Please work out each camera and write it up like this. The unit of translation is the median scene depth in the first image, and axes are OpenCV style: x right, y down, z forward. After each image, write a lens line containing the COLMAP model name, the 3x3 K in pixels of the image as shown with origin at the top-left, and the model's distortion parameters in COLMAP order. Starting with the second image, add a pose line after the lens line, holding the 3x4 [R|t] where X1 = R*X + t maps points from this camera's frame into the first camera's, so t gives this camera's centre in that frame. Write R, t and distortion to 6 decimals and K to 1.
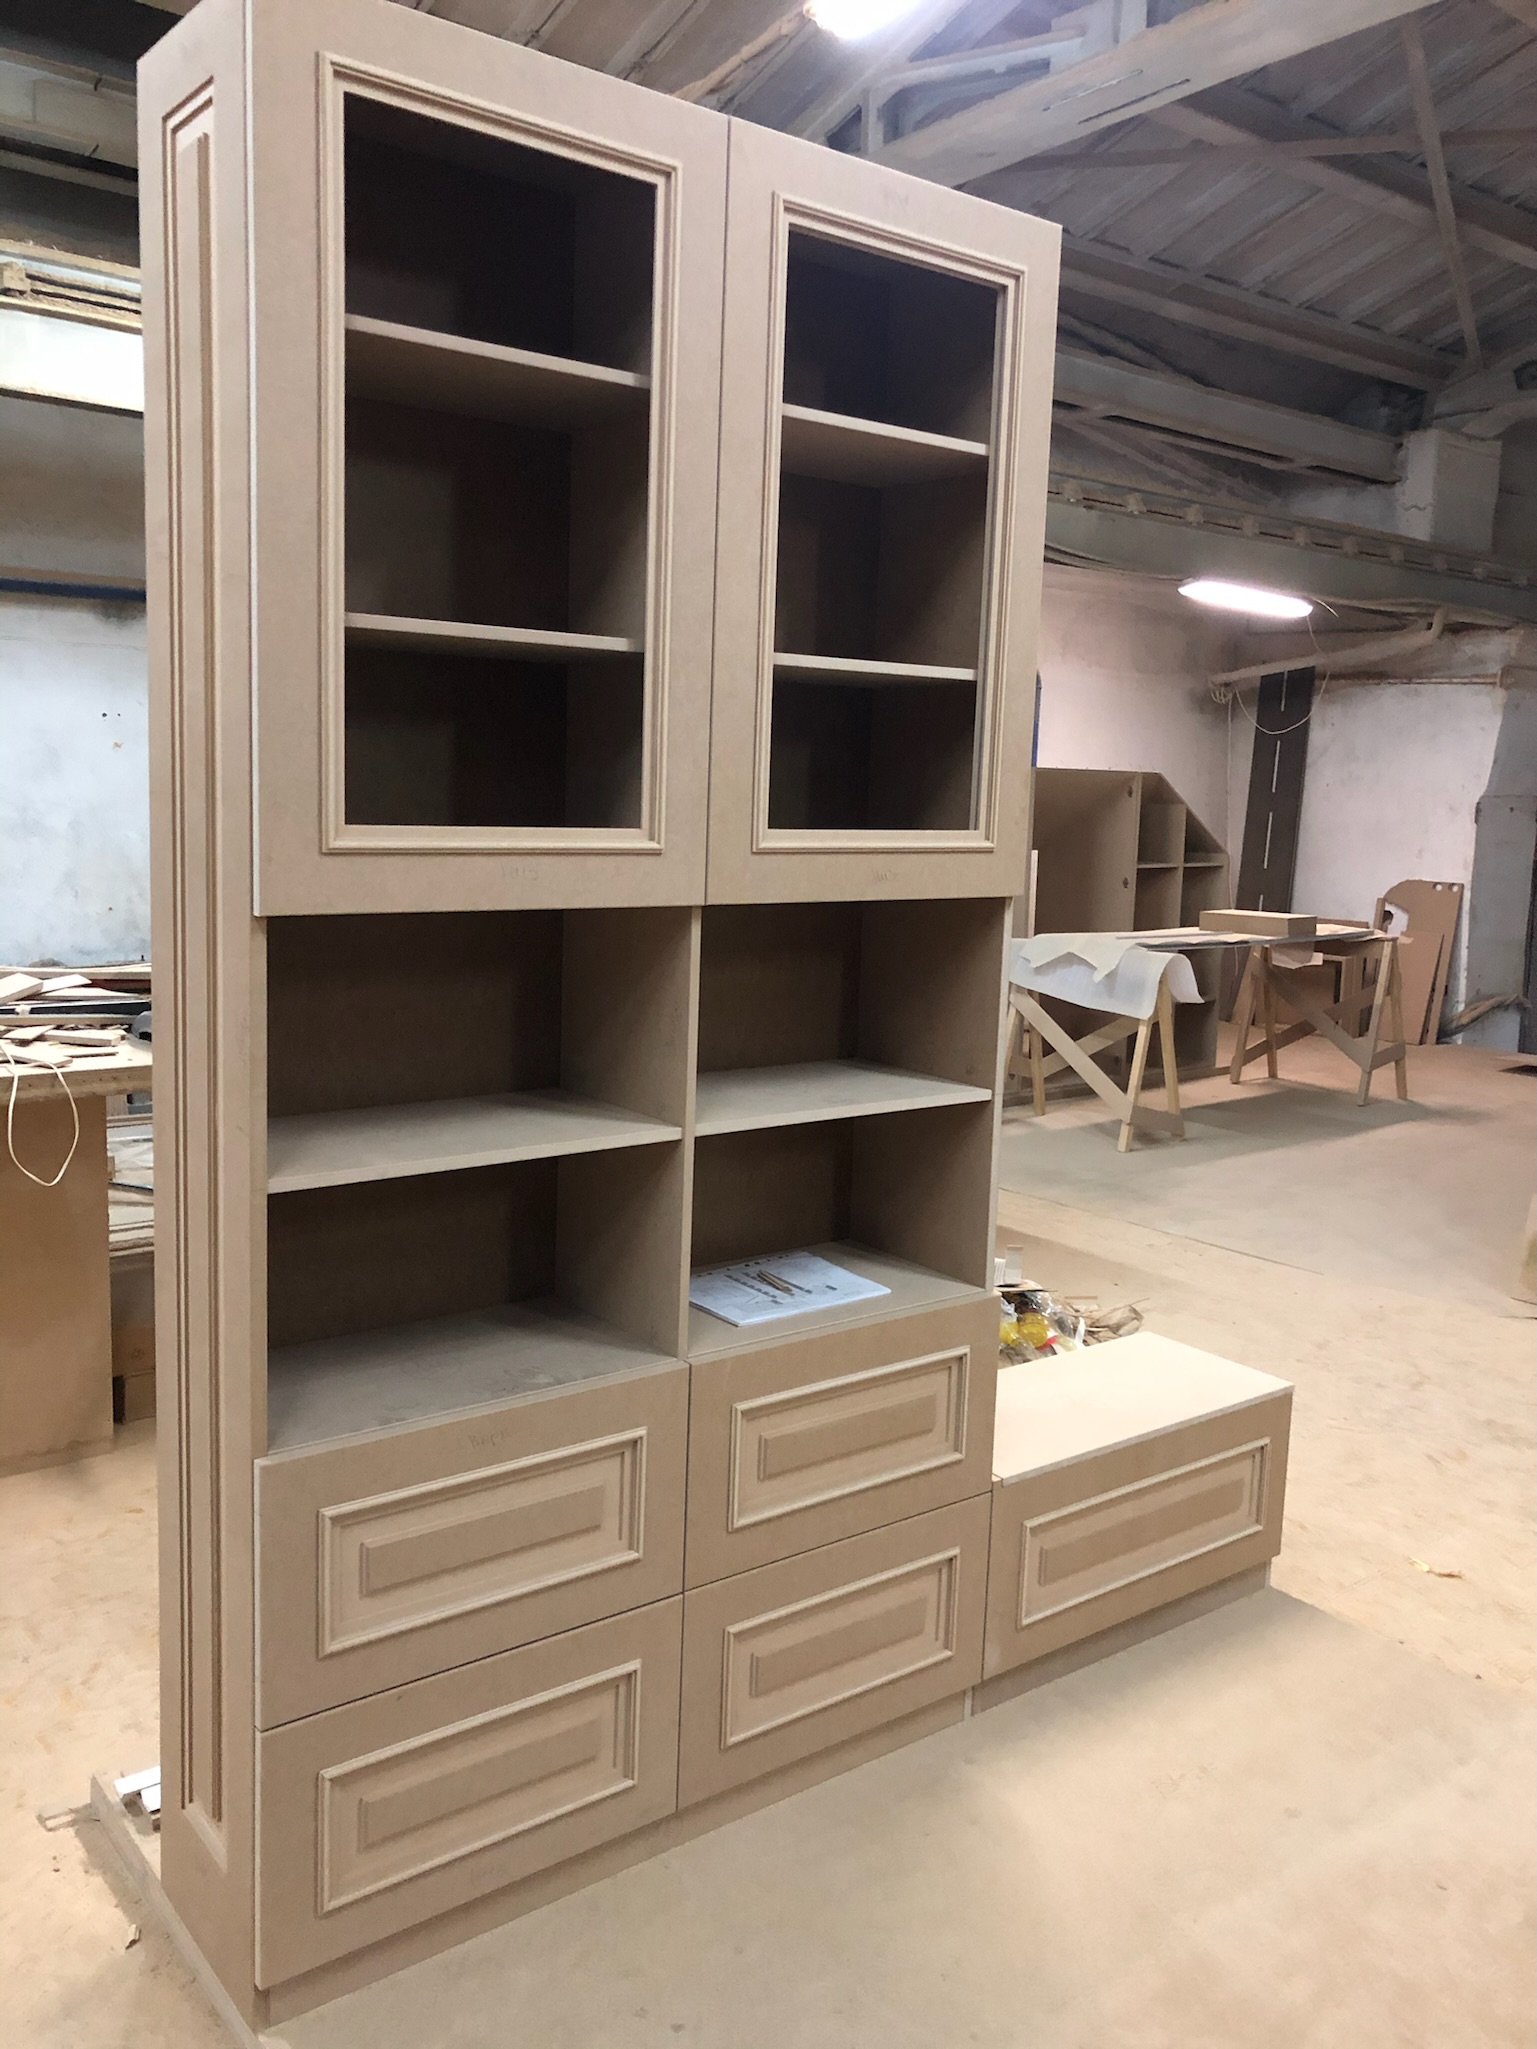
lens RADIAL K [[1711.5, 0, 766.8], [0, 1711.5, 1021.7], [0, 0, 1]] dist [0.033663, -0.017365]
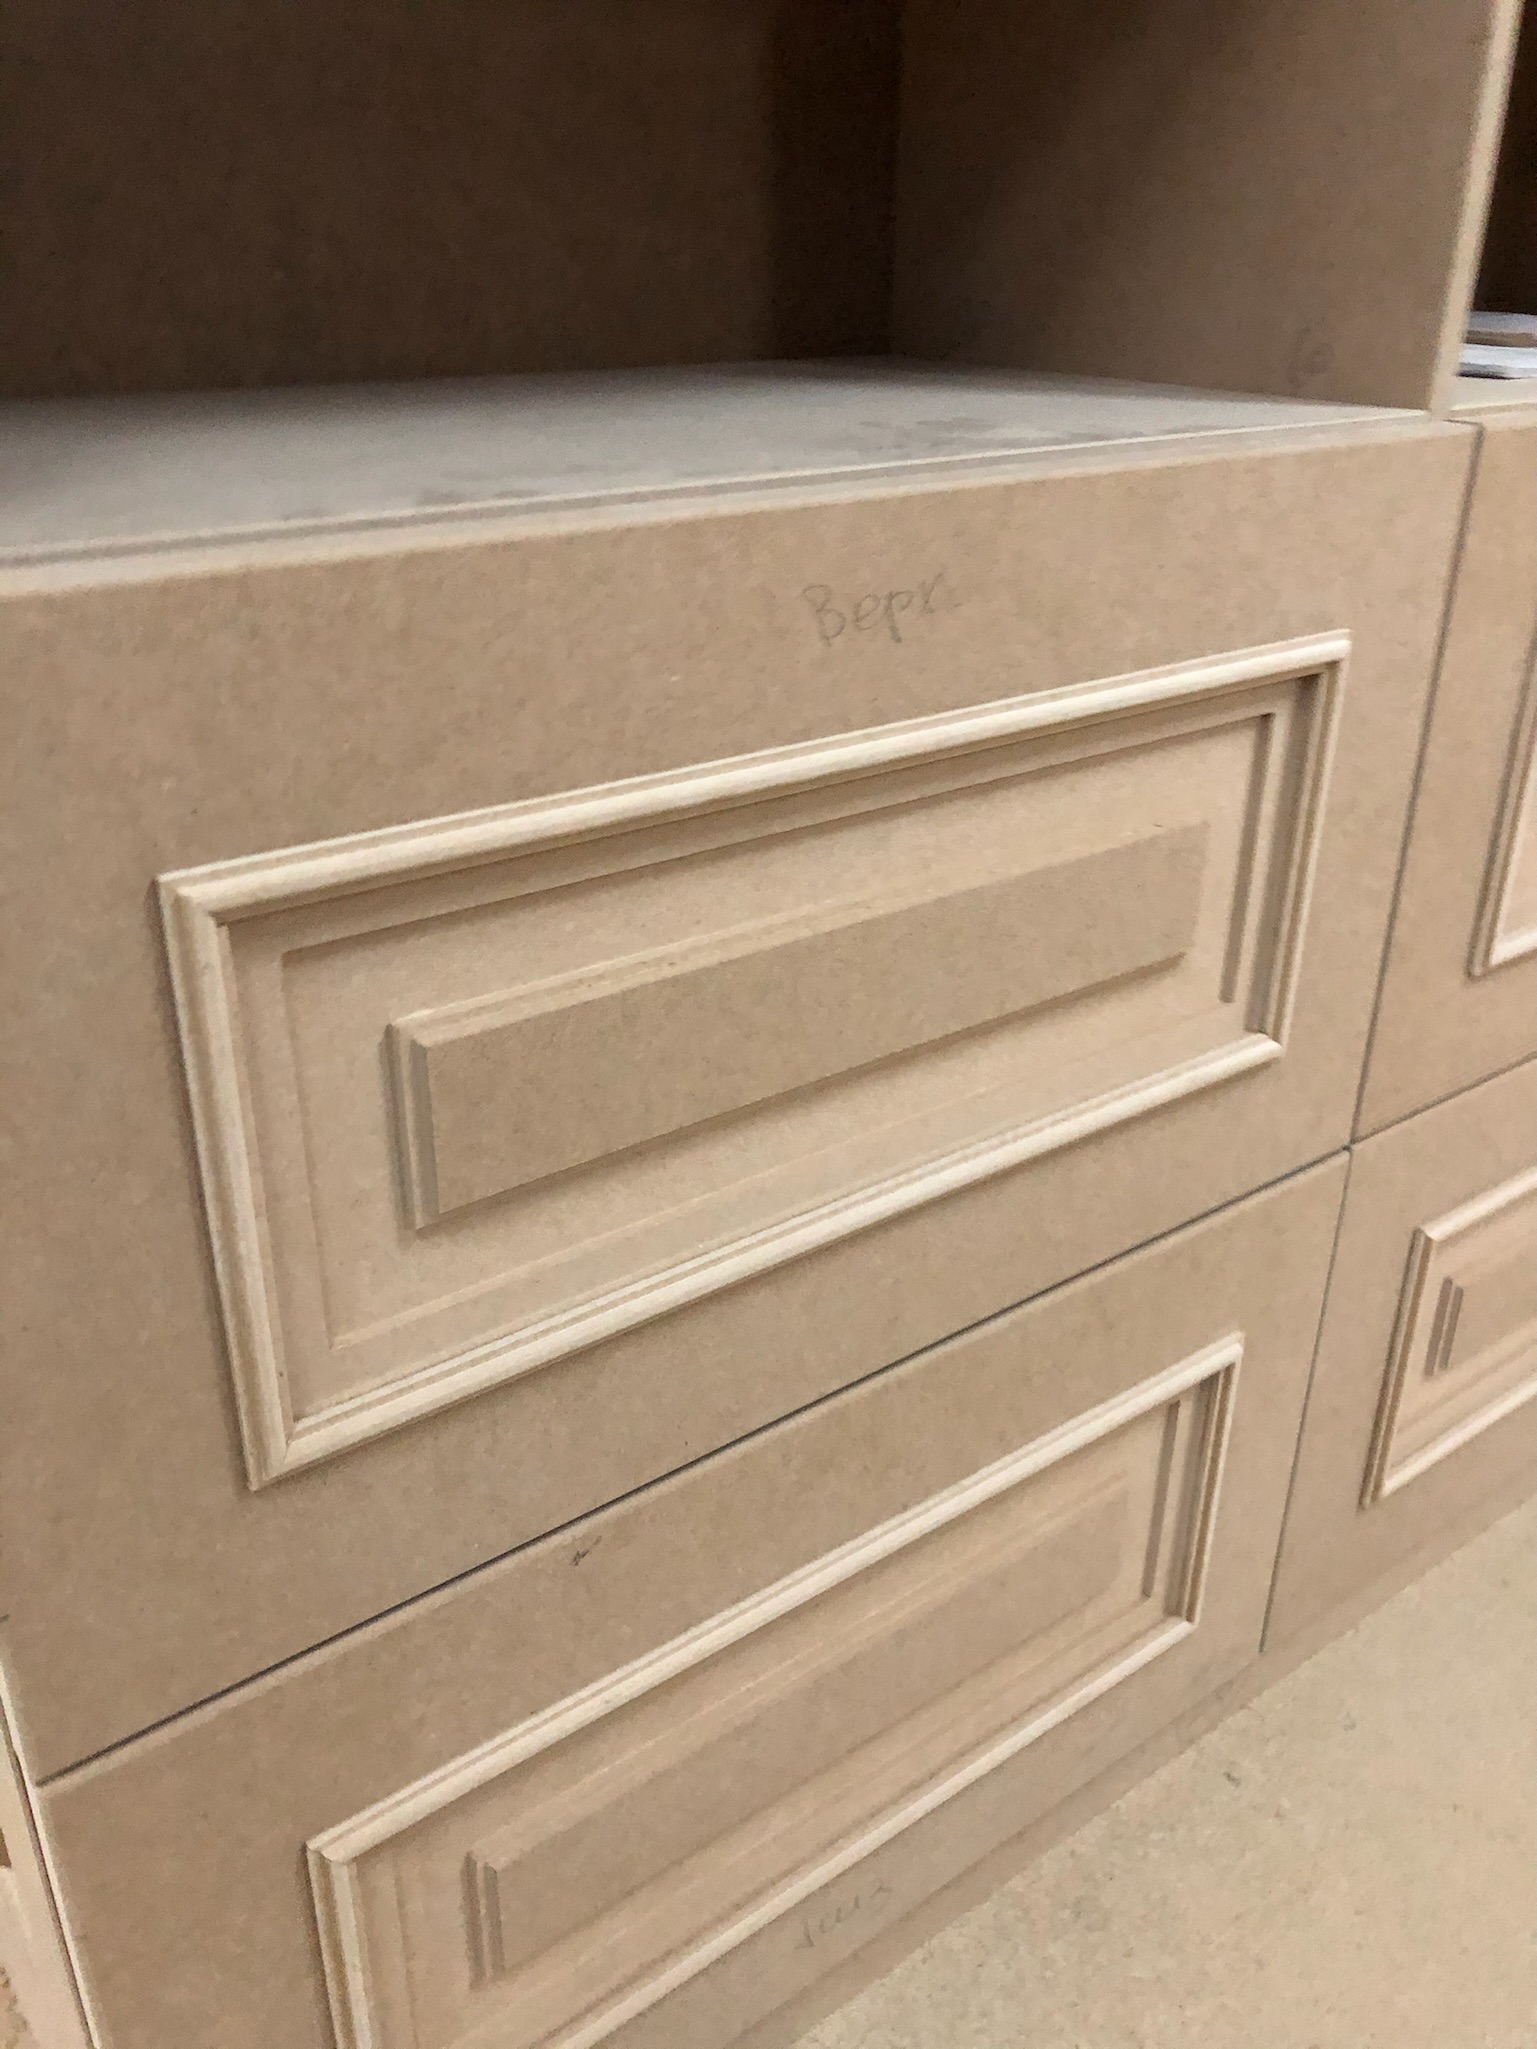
lens RADIAL K [[1711.5, 0, 769.7], [0, 1711.5, 1026.5], [0, 0, 1]] dist [0.033663, -0.017365]
pose [[0.999505, -0.012772, -0.028747, -0.172334], [0.020843, 0.953349, 0.301149, 0.227627], [0.023560, -0.301600, 0.953144, 0.757842]]
